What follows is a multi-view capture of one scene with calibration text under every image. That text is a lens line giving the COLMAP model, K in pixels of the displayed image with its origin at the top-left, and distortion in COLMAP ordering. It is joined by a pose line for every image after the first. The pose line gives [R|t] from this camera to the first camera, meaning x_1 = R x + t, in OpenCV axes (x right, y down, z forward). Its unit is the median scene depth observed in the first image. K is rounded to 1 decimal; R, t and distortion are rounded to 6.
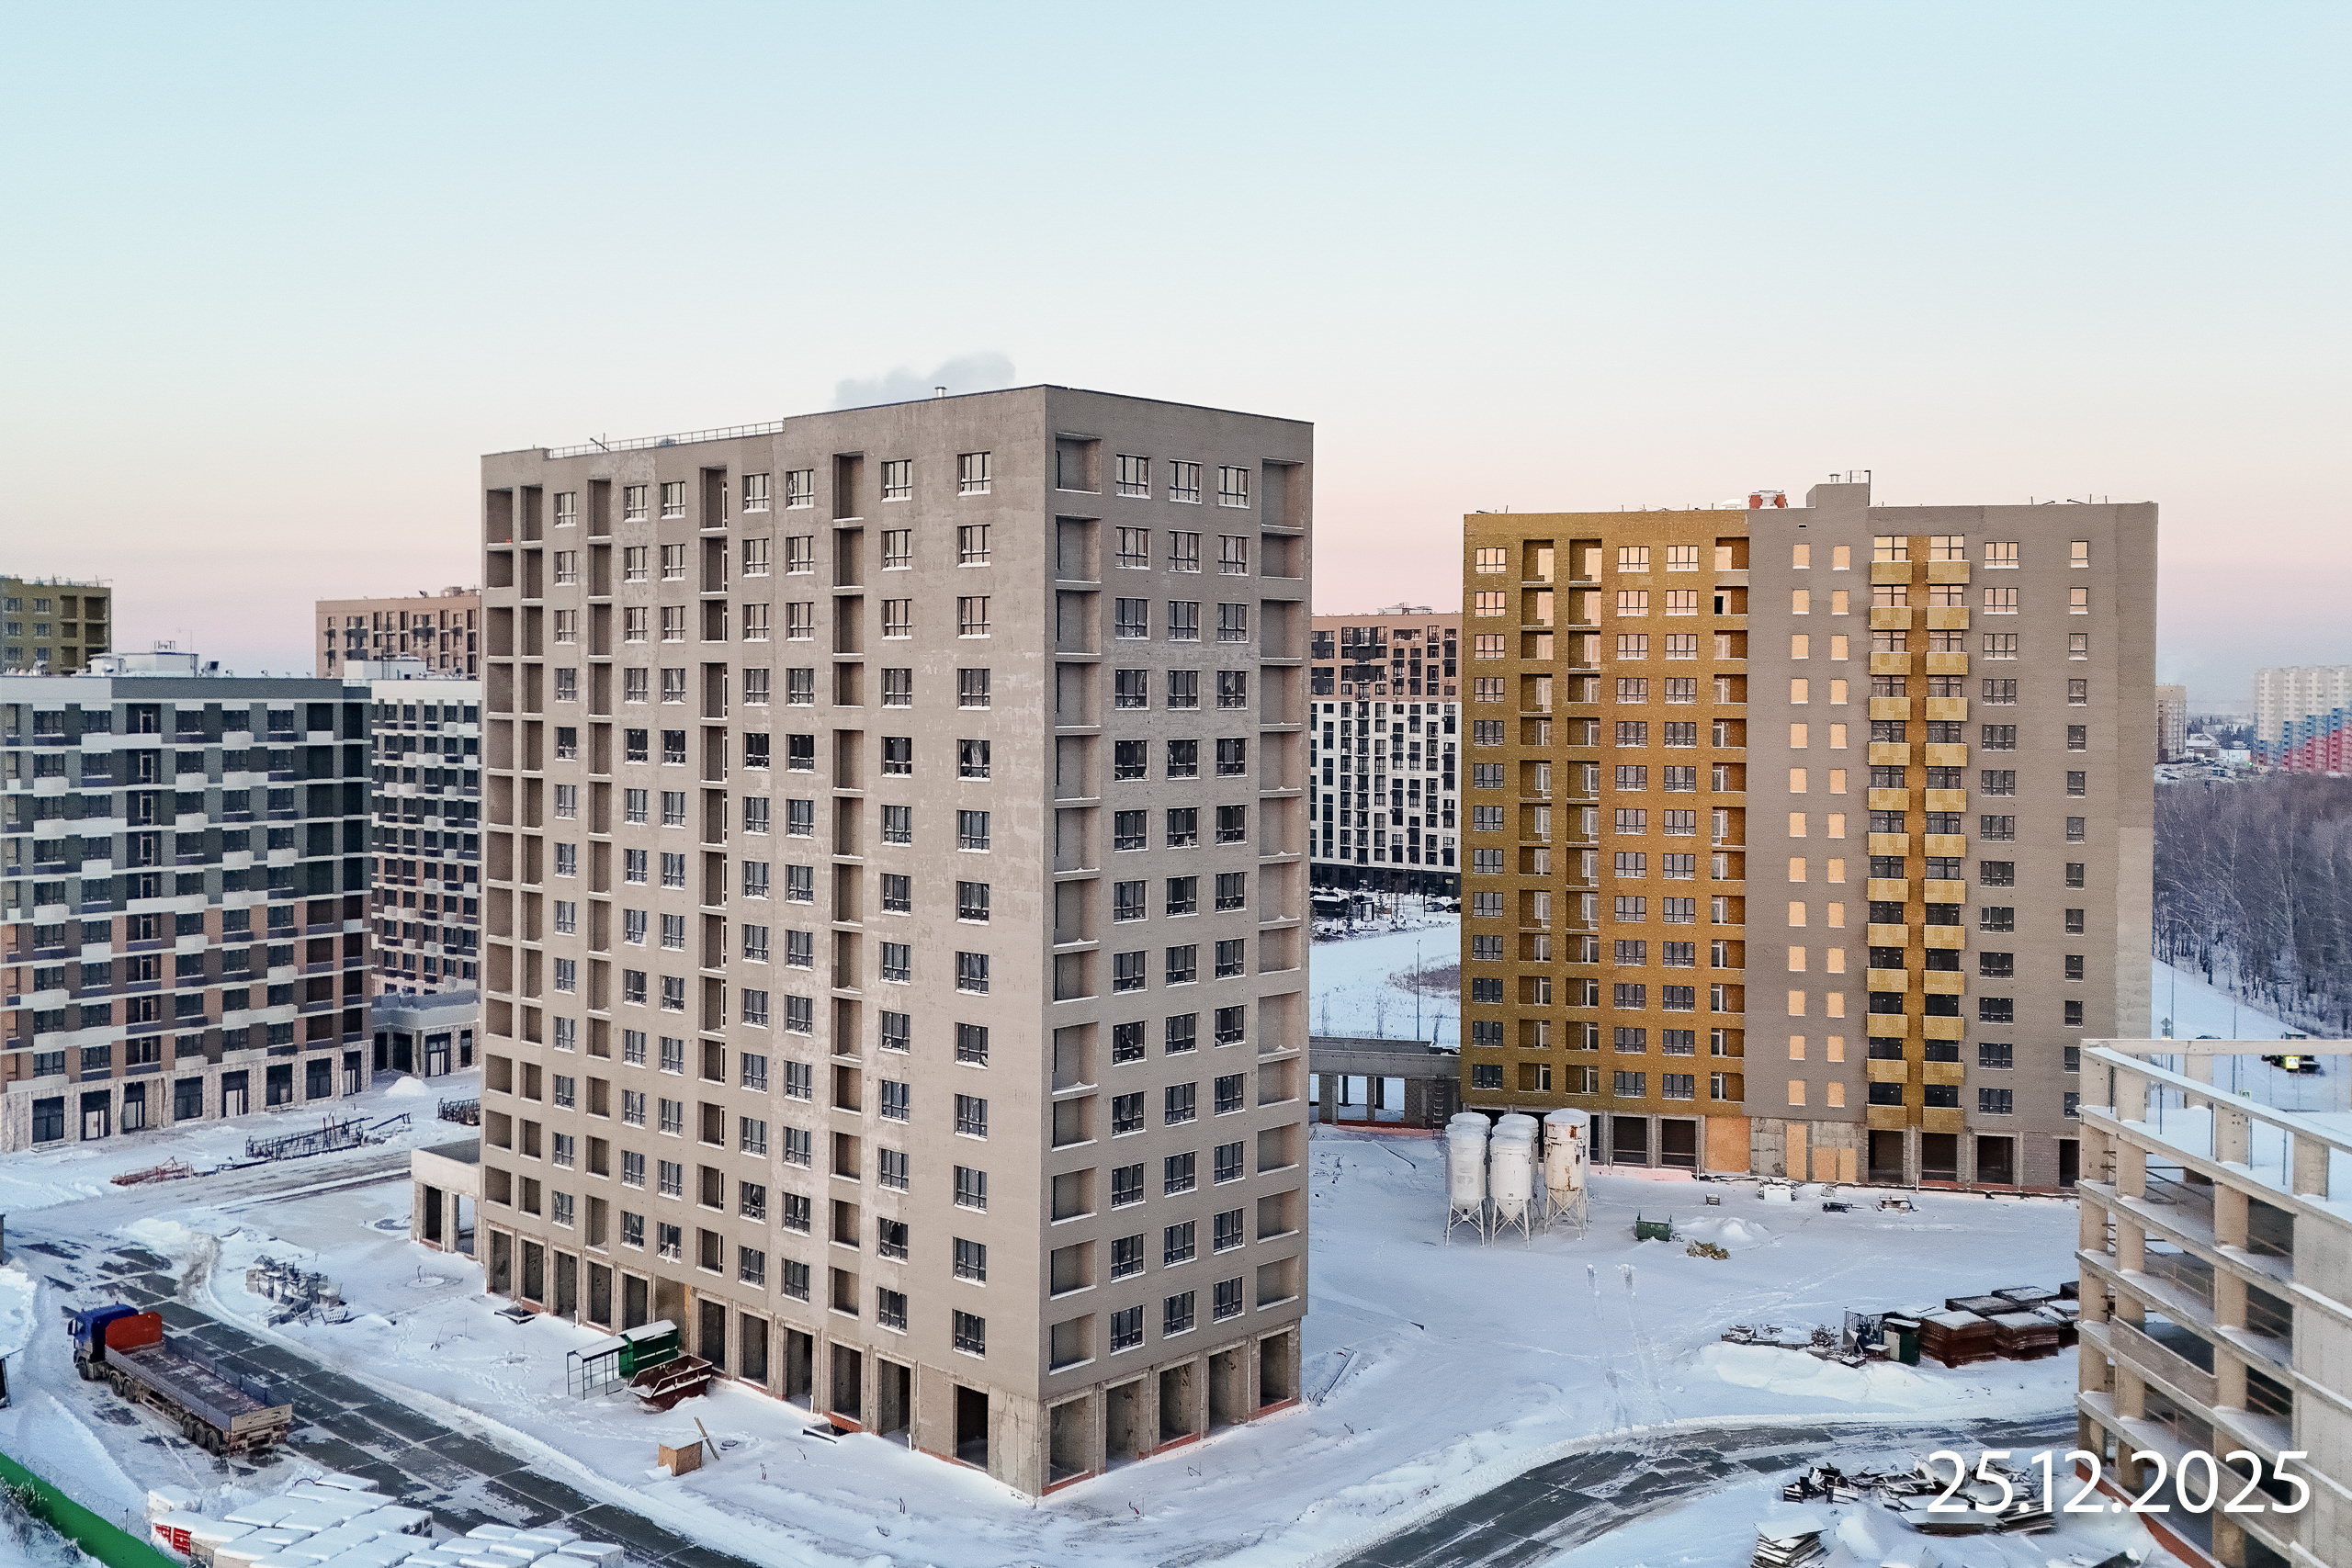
lens RADIAL K [[2117.4, 0, 1214.3], [0, 2117.4, 723.0], [0, 0, 1]] dist [0.049382, 0.009407]
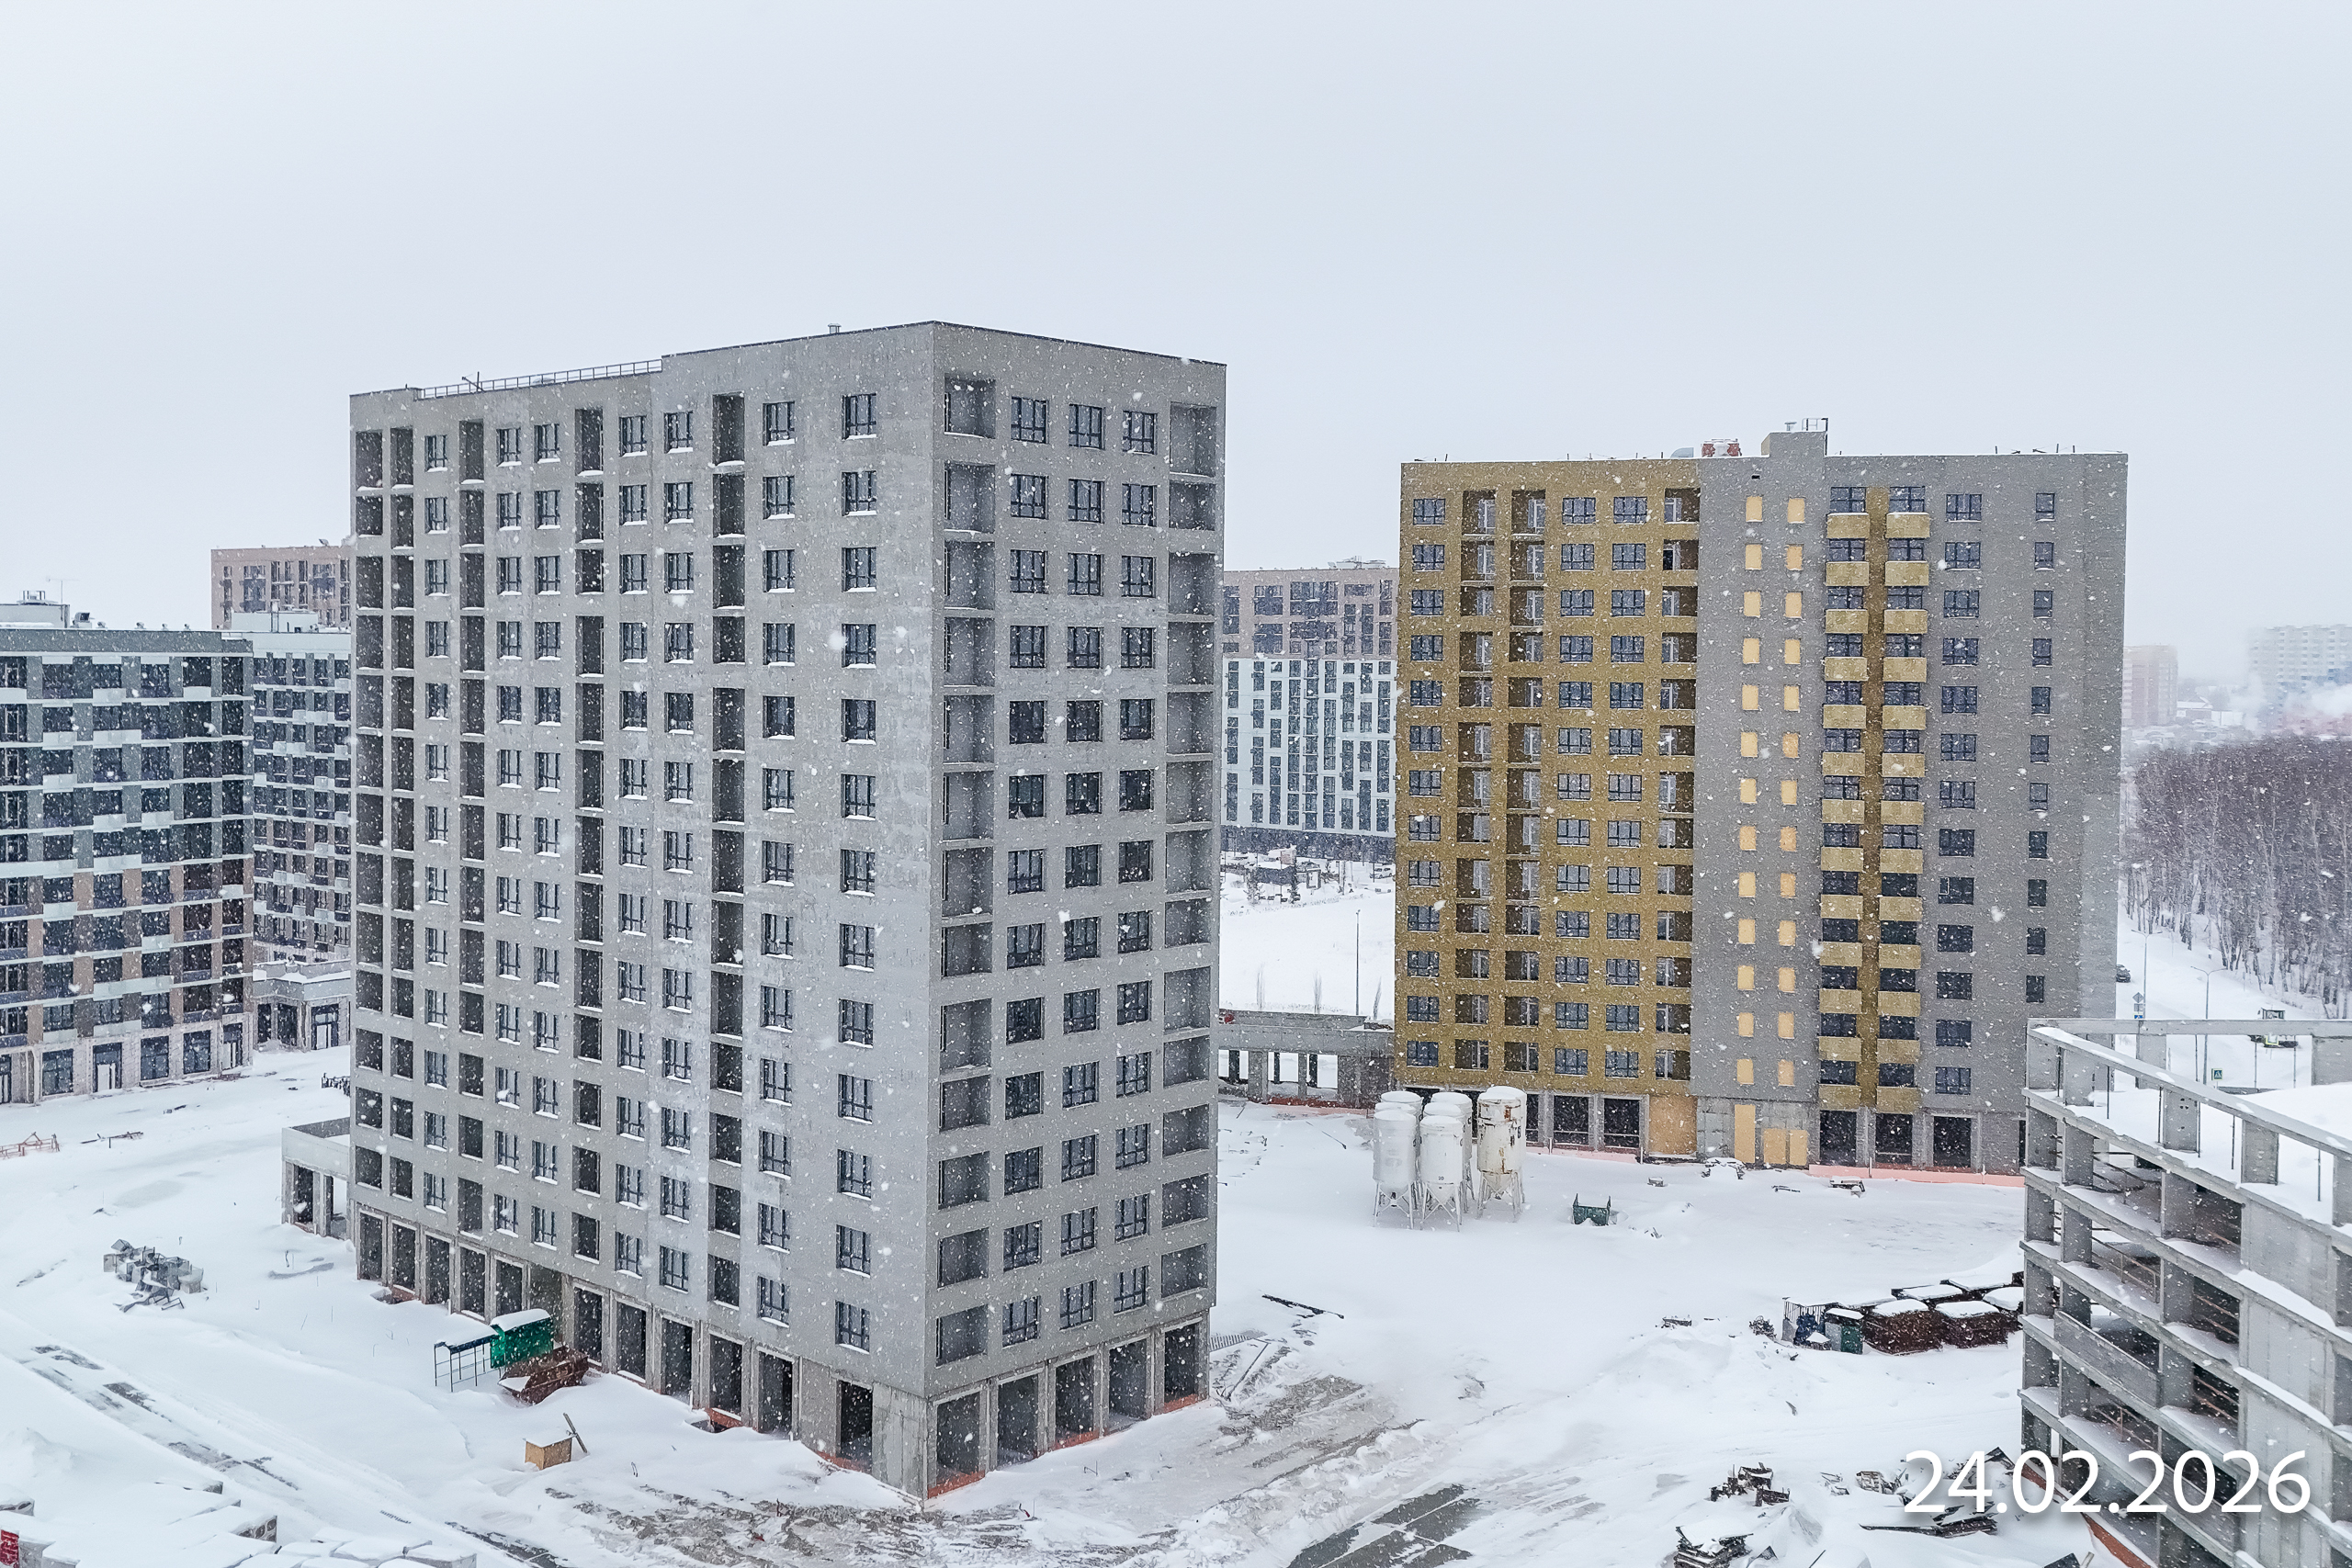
lens RADIAL K [[2206.0, 0, 1184.0], [0, 2206.0, 717.5], [0, 0, 1]] dist [0.042986, 0.000000]
pose [[0.999973, 0.003705, 0.006304, 0.017515], [-0.003808, 0.999858, 0.016413, -0.000655], [-0.006243, -0.016437, 0.999845, 0.012906]]
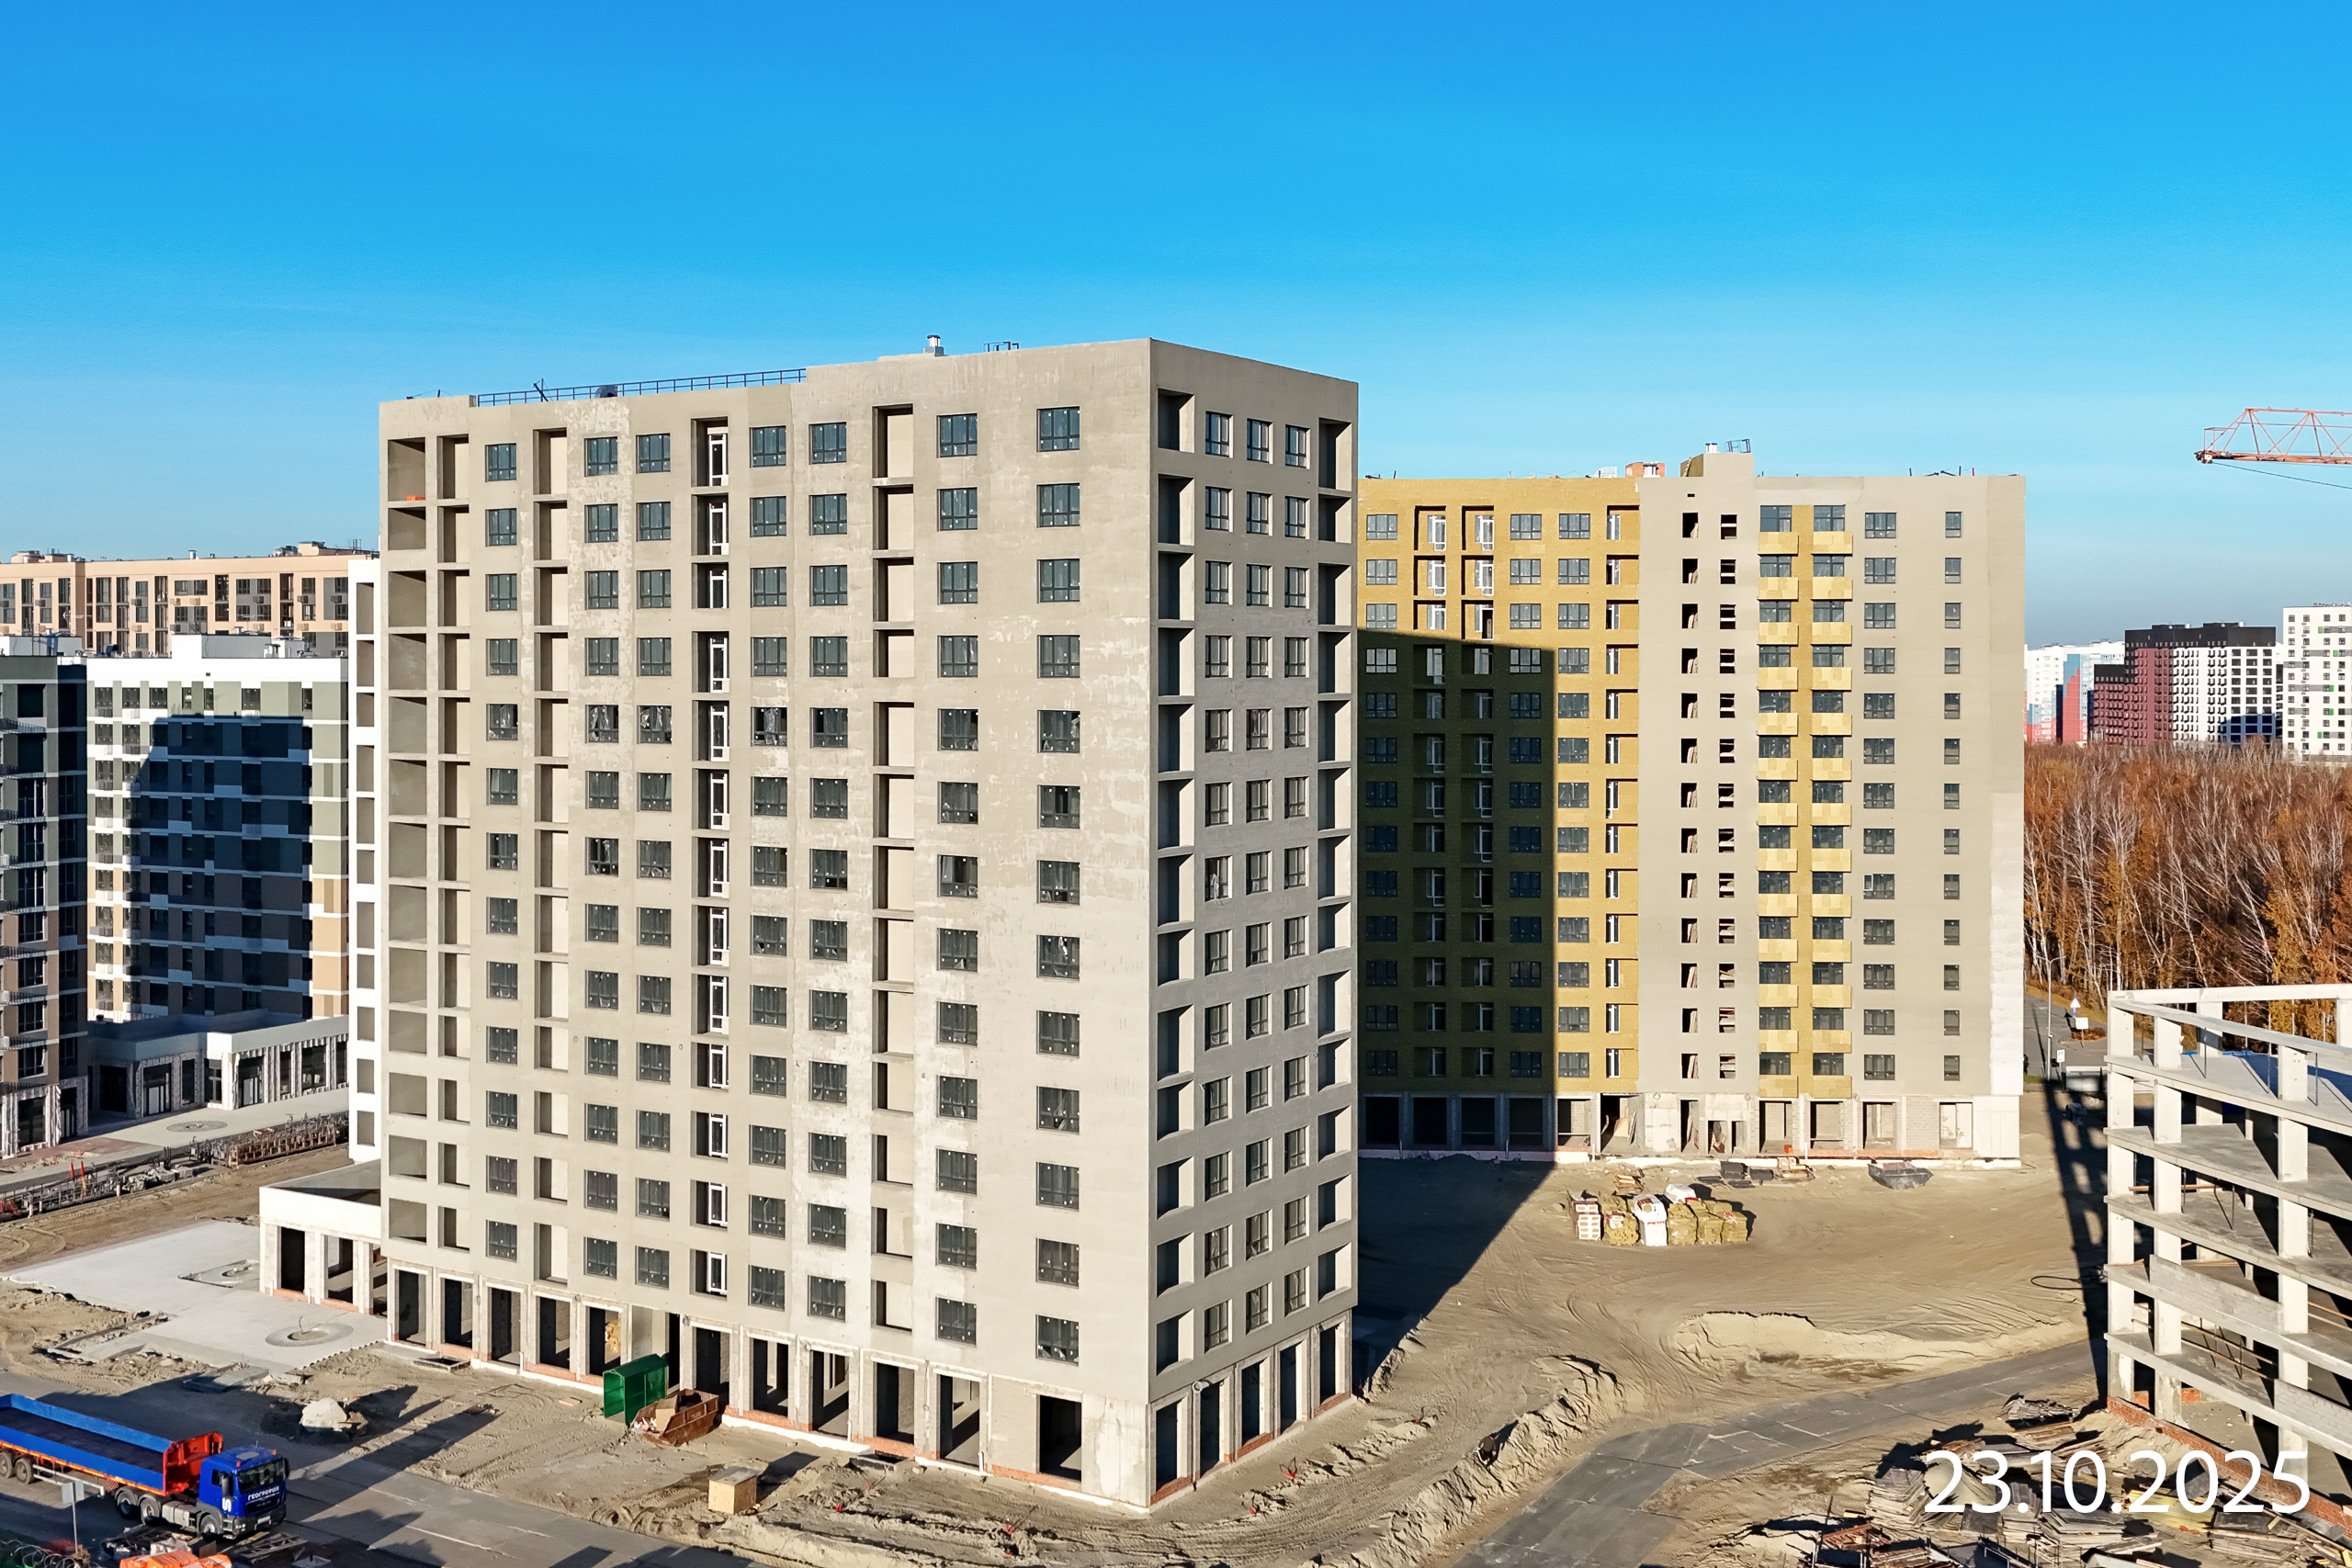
lens RADIAL K [[2307.8, 0, 1237.5], [0, 2307.8, 694.4], [0, 0, 1]] dist [0.025037, 0.000000]
pose [[0.980210, -0.007630, 0.197813, -0.169439], [0.008758, 0.999950, -0.004828, 0.004412], [-0.197766, 0.006465, 0.980228, -0.016370]]
